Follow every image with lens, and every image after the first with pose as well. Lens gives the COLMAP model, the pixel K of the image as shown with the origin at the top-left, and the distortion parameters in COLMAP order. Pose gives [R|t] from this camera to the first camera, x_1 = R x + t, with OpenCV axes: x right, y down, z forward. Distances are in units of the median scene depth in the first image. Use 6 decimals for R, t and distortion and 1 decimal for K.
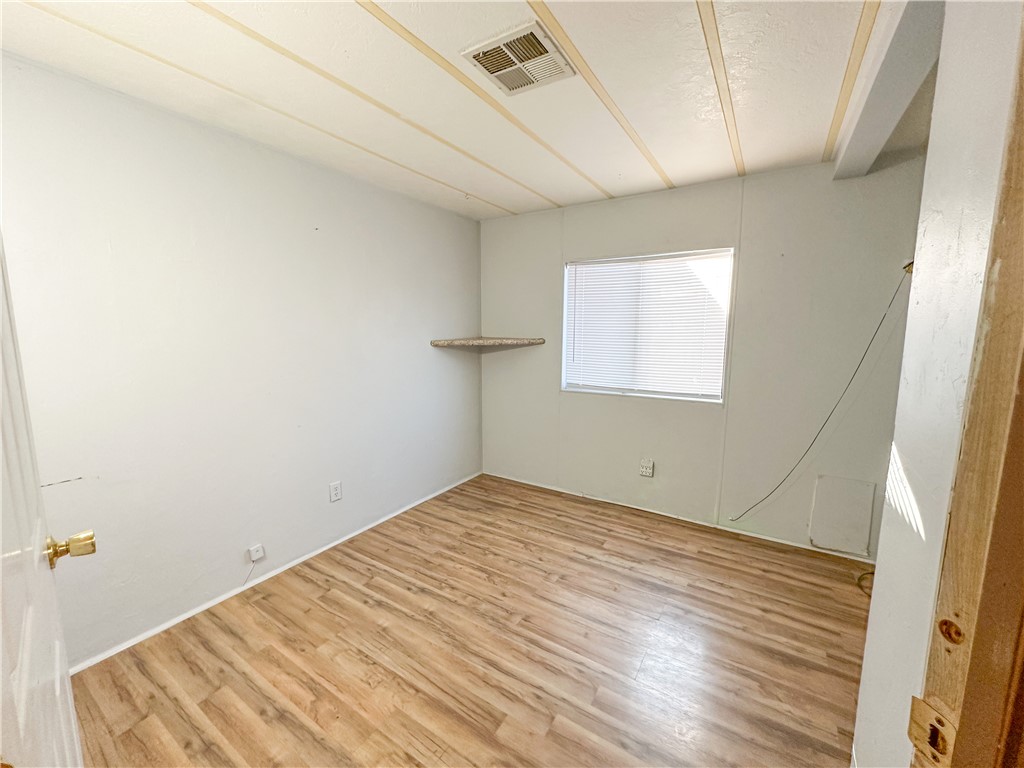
lens RADIAL K [[410.1, 0, 510.5], [0, 410.1, 381.7], [0, 0, 1]] dist [-0.004104, 0.000671]
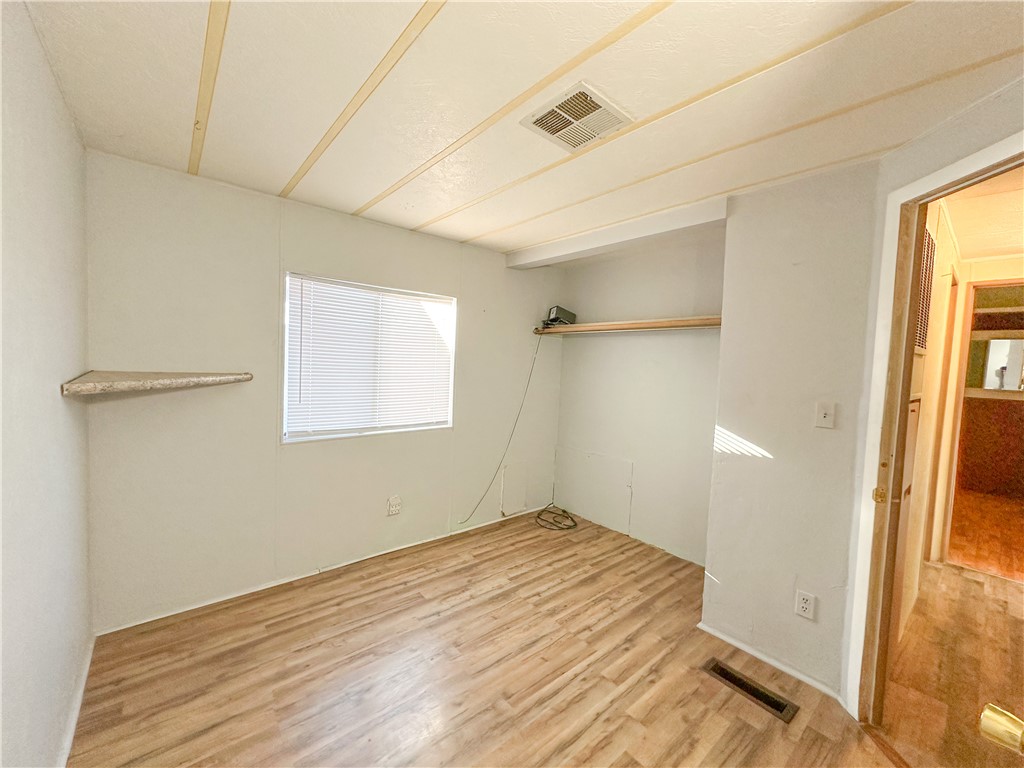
lens RADIAL K [[410.1, 0, 510.5], [0, 410.1, 381.7], [0, 0, 1]] dist [-0.004104, 0.000671]
pose [[0.292052, -0.038903, 0.955611, -0.543345], [0.083793, 0.996371, 0.014954, -0.078815], [-0.952725, 0.075706, 0.294252, 0.472812]]
